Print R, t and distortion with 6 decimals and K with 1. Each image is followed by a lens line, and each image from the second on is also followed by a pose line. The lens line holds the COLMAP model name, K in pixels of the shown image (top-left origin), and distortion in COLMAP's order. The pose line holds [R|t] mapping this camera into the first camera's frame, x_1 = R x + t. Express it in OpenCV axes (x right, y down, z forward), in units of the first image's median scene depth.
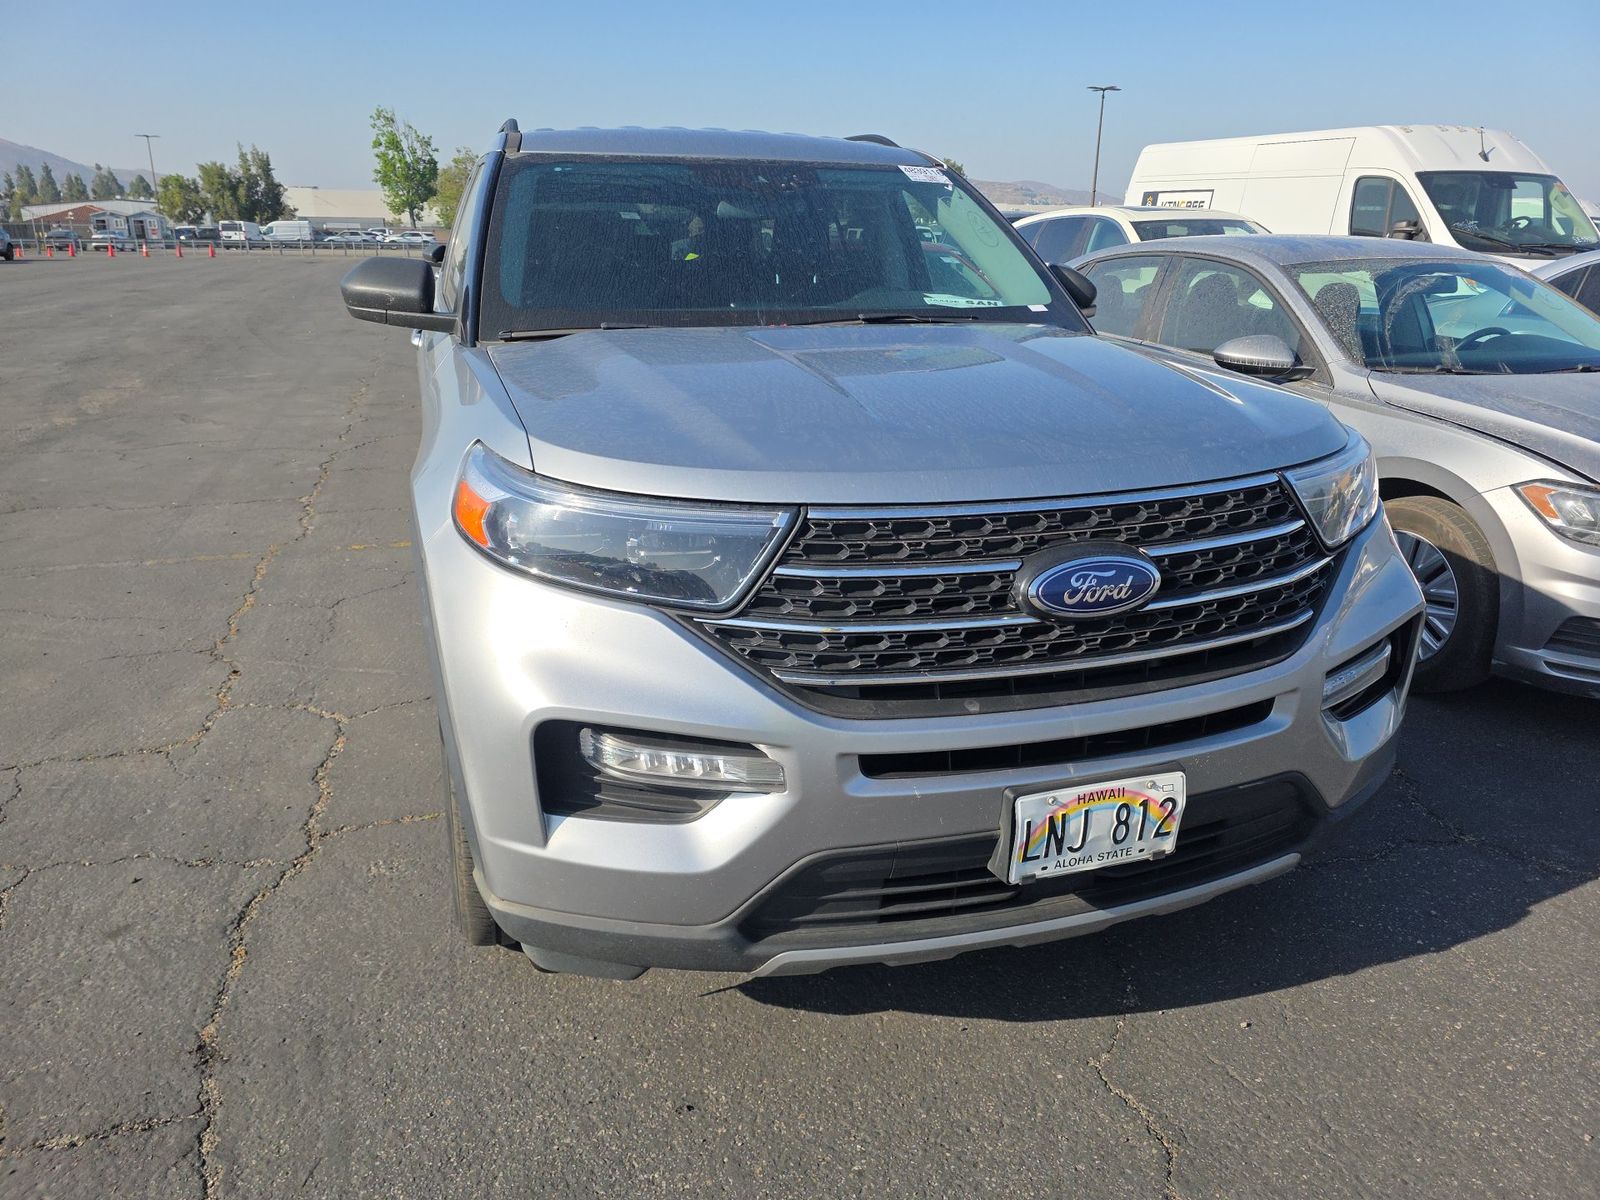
lens RADIAL K [[1100.3, 0, 808.2], [0, 1100.3, 593.5], [0, 0, 1]] dist [0.062490, -0.070588]
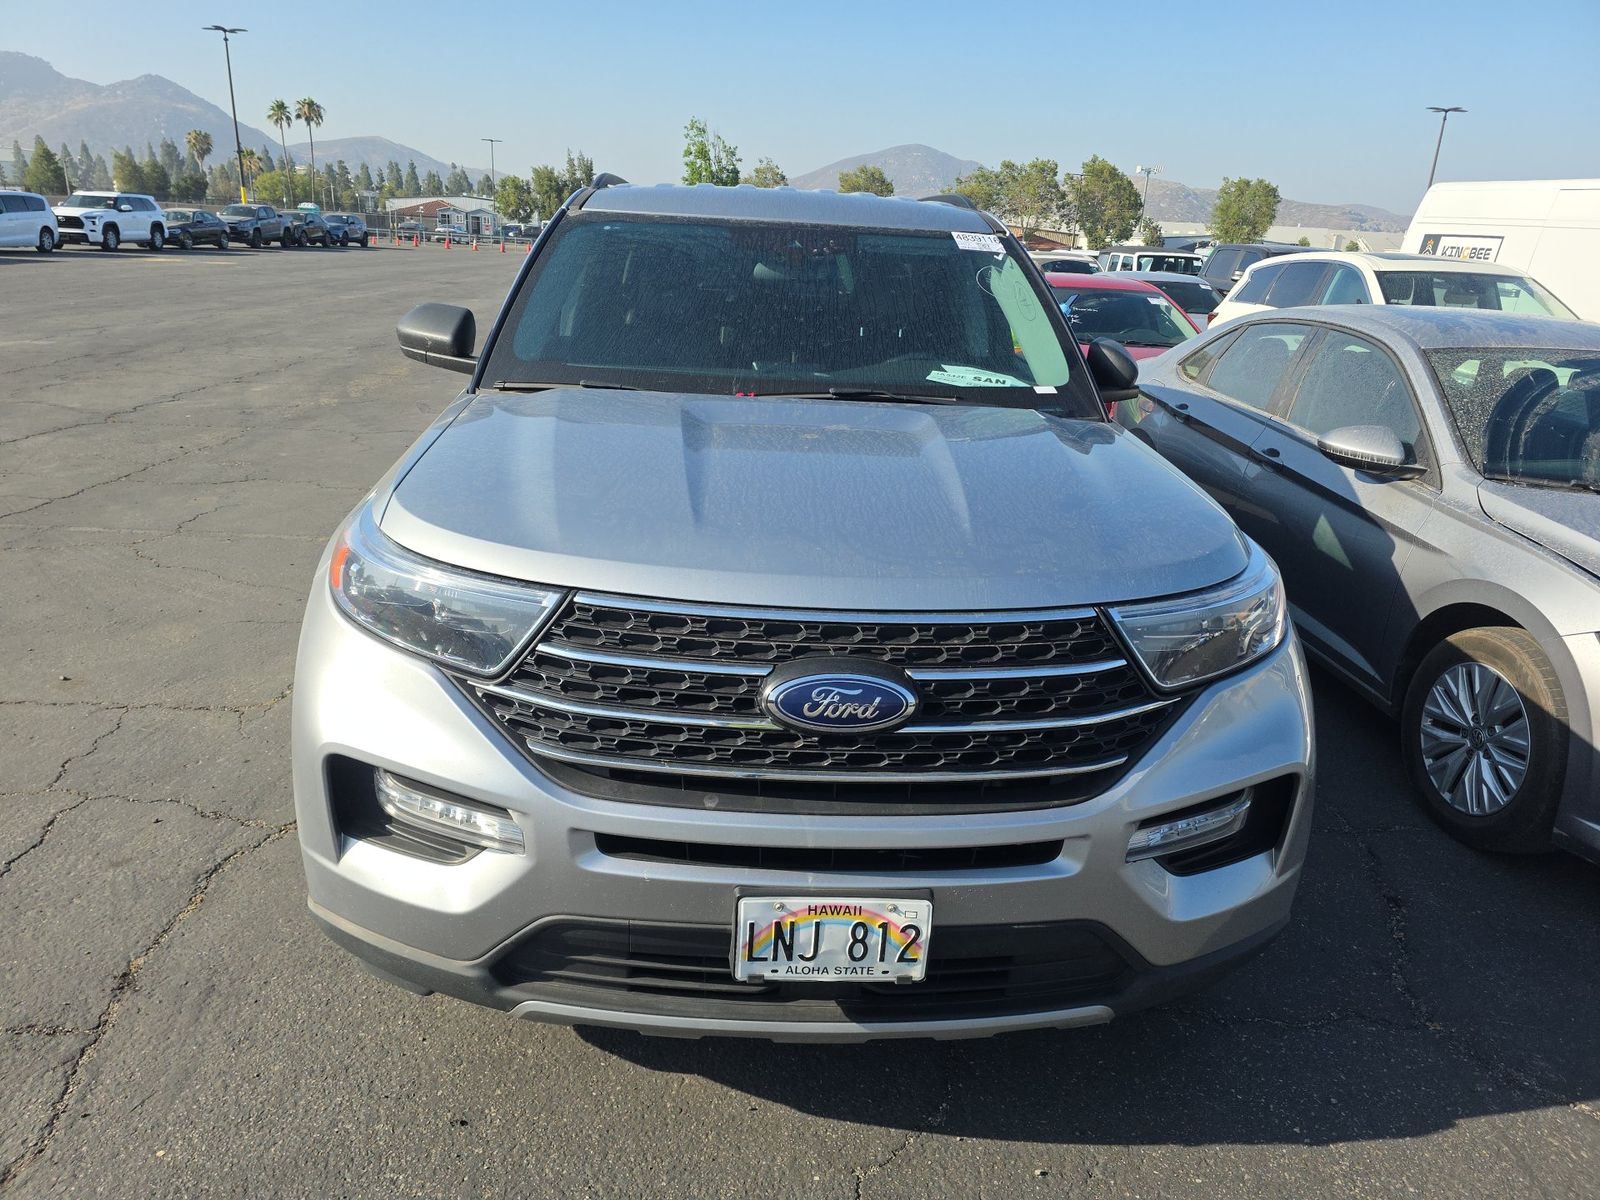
lens RADIAL K [[1102.5, 0, 789.3], [0, 1102.5, 598.6], [0, 0, 1]] dist [0.063560, -0.070874]
pose [[0.962500, 0.121138, -0.242733, 0.387644], [-0.122241, 0.992444, 0.010573, -0.091584], [0.242180, 0.019496, 0.970035, 0.011668]]
